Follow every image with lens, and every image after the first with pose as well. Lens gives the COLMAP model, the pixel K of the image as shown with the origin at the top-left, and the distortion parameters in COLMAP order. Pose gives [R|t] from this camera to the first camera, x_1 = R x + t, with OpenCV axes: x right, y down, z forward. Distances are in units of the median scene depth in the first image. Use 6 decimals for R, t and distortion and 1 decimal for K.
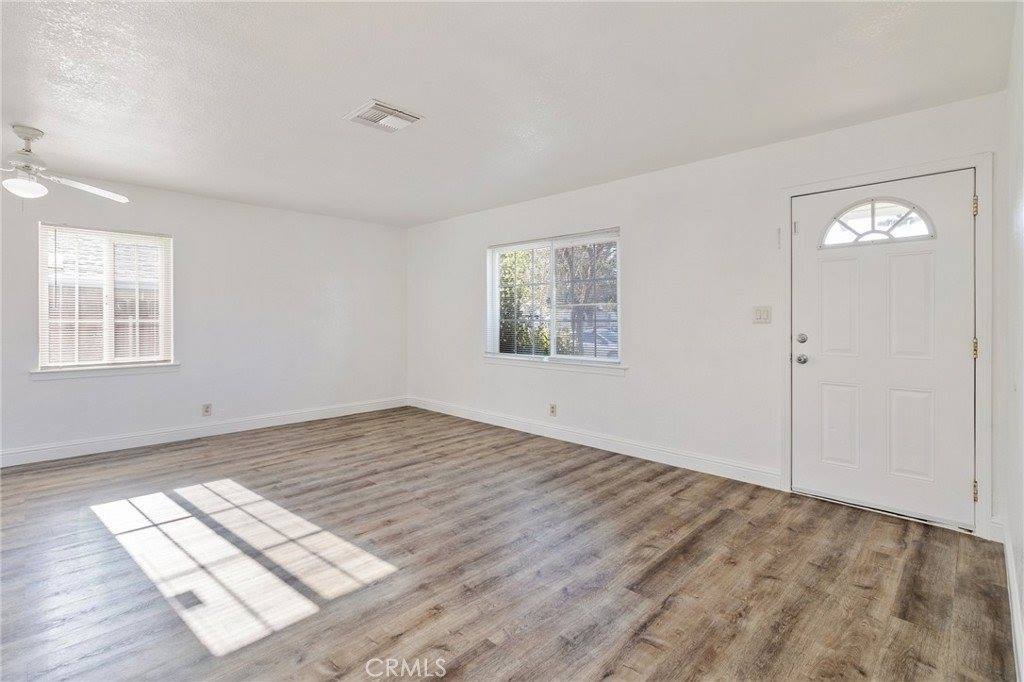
lens RADIAL K [[478.2, 0, 518.0], [0, 478.2, 322.5], [0, 0, 1]] dist [-0.000885, 0.000178]
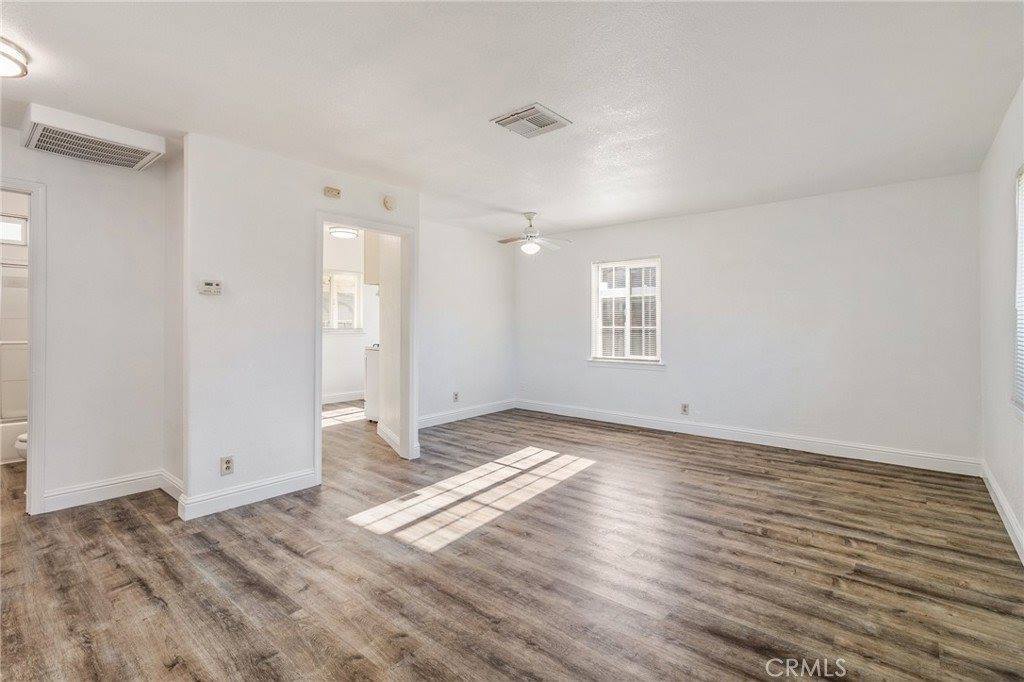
lens RADIAL K [[478.2, 0, 518.0], [0, 478.2, 322.5], [0, 0, 1]] dist [-0.000885, 0.000178]
pose [[0.068262, -0.003730, -0.997660, 0.672498], [-0.011810, 0.999920, -0.004546, -0.010663], [0.997598, 0.012092, 0.068213, 0.868700]]
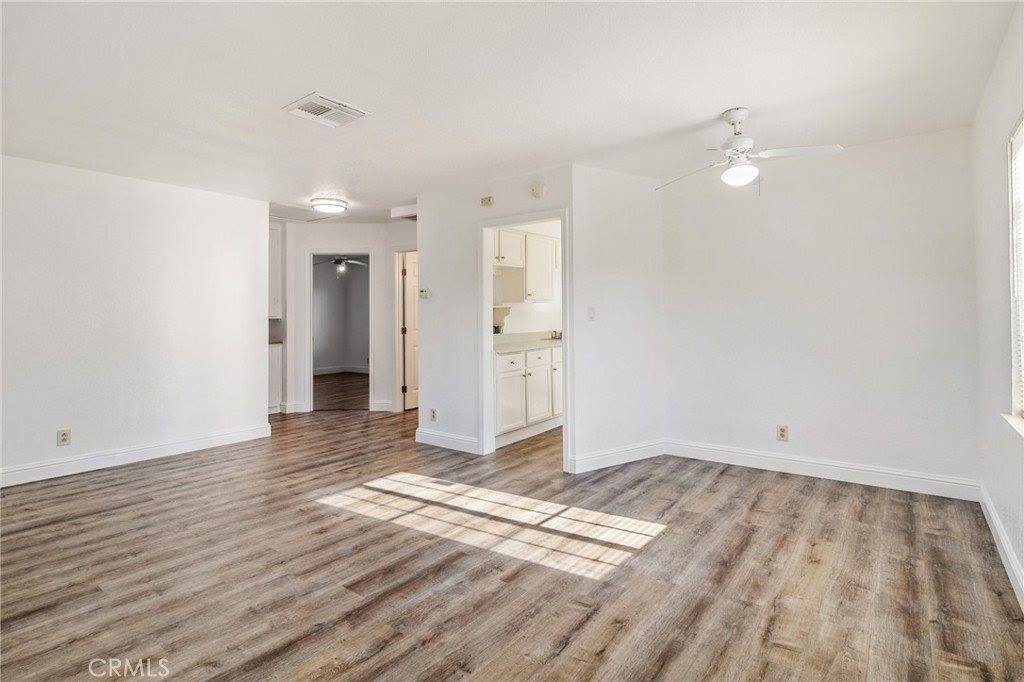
lens RADIAL K [[512.3, 0, 526.6], [0, 512.3, 310.5], [0, 0, 1]] dist [-0.000596, -0.000038]
pose [[-0.991749, 0.003165, -0.128158, -0.522548], [0.003488, 0.999991, -0.002296, -0.020768], [0.128149, -0.002724, -0.991751, 1.976143]]
